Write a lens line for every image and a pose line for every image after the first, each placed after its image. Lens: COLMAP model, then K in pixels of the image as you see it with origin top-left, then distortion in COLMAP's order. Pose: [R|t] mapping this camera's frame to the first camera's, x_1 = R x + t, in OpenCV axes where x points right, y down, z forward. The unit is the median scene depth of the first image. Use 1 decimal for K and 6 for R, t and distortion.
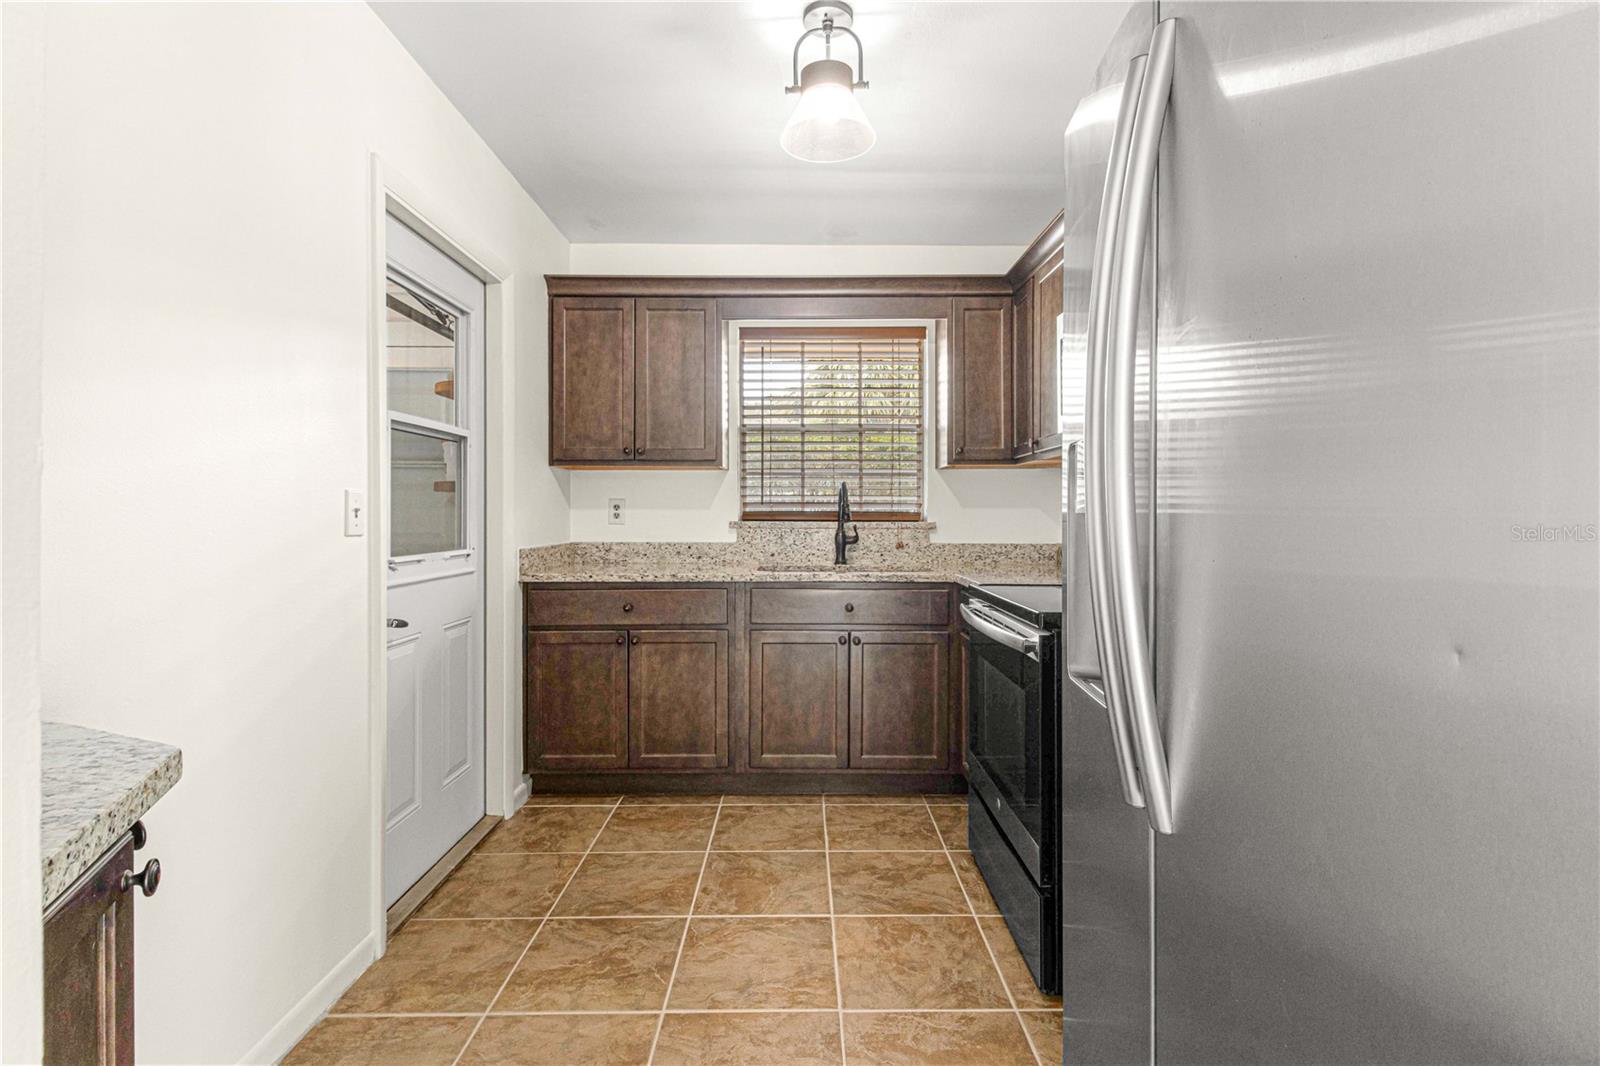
lens RADIAL K [[753.3, 0, 796.6], [0, 753.3, 511.2], [0, 0, 1]] dist [0.017097, -0.010710]
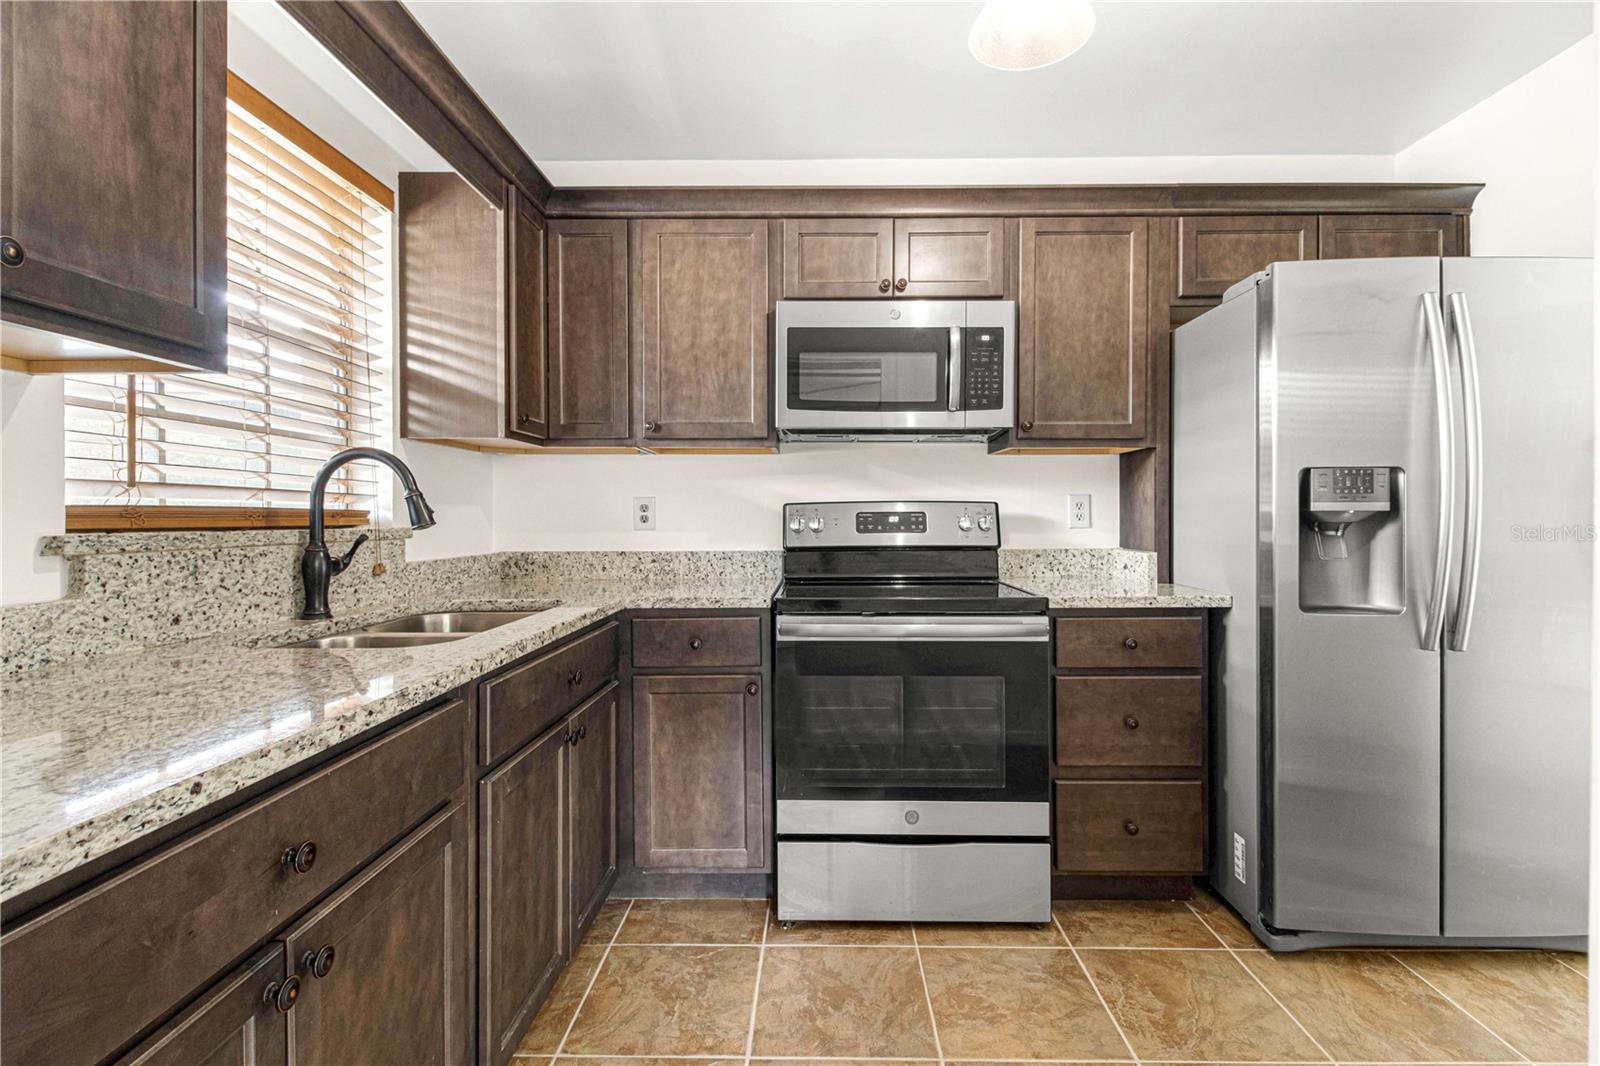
lens RADIAL K [[753.3, 0, 810.1], [0, 753.3, 523.0], [0, 0, 1]] dist [0.017097, -0.010710]
pose [[0.008998, -0.010320, 0.999906, -0.491453], [-0.000567, 0.999947, 0.010325, 0.005338], [-0.999959, -0.000660, 0.008992, 0.806485]]
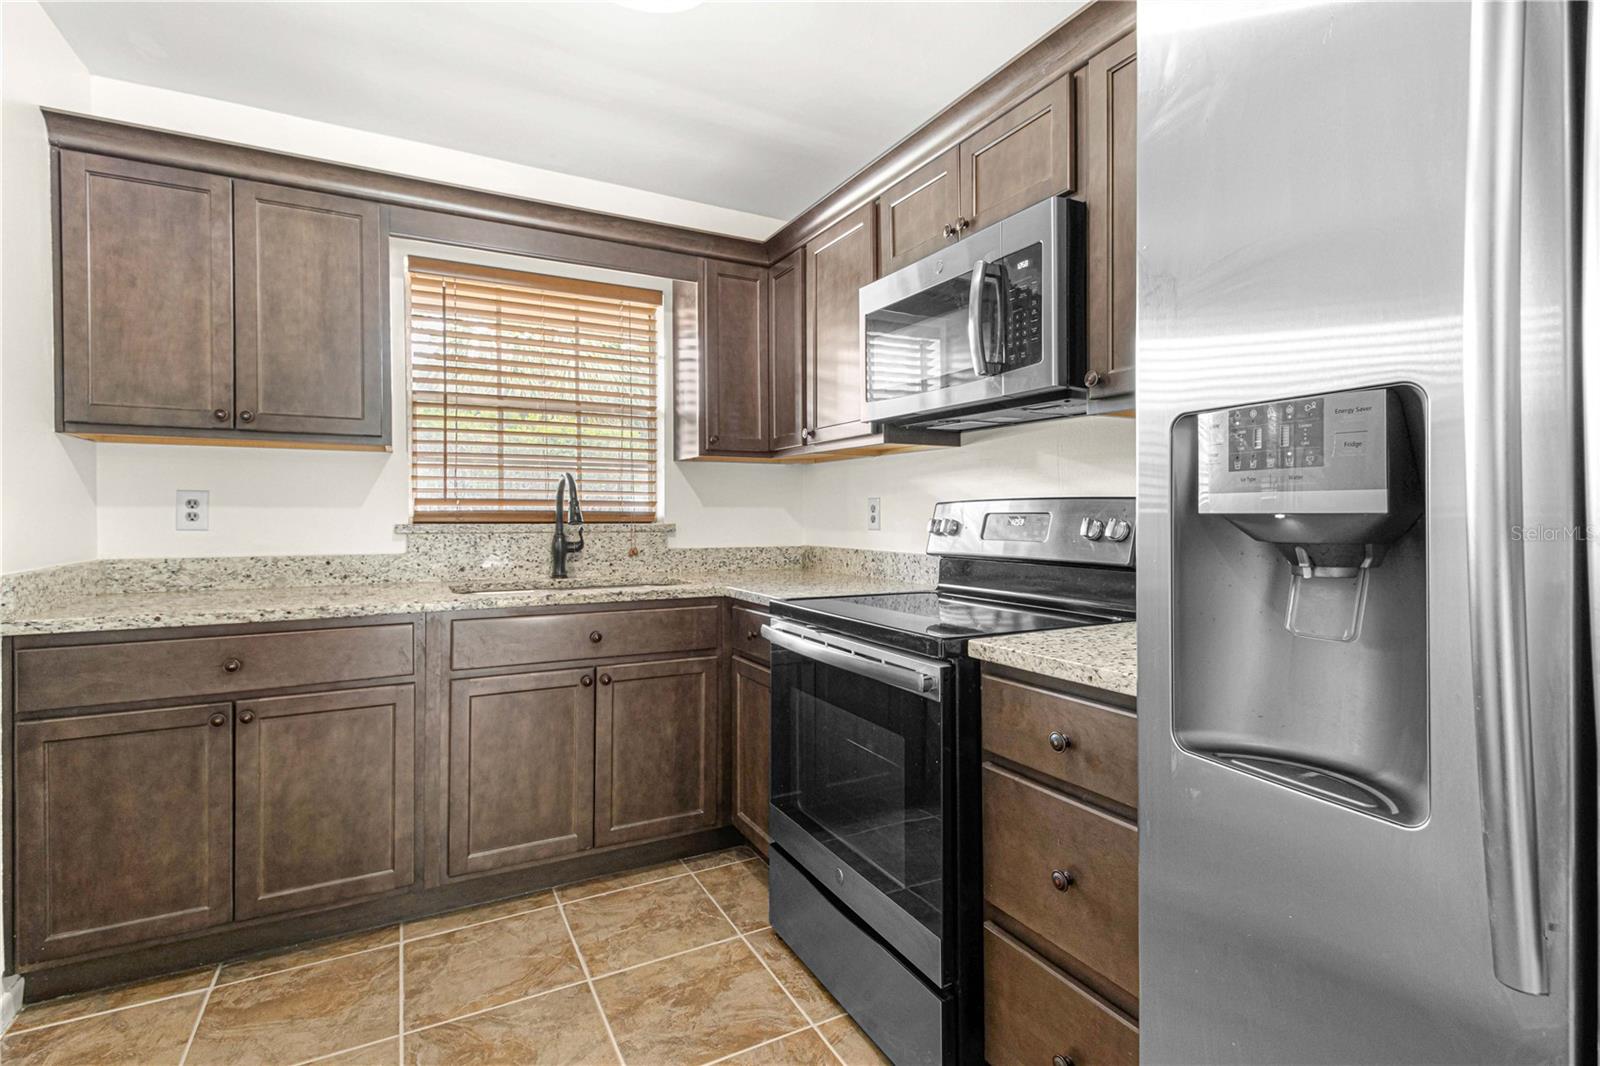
lens RADIAL K [[753.3, 0, 805.3], [0, 753.3, 513.5], [0, 0, 1]] dist [0.017097, -0.010710]
pose [[0.879829, 0.001379, 0.475289, -0.105151], [-0.002294, 0.999996, 0.001346, 0.001673], [-0.475285, -0.002275, 0.879829, 0.226059]]
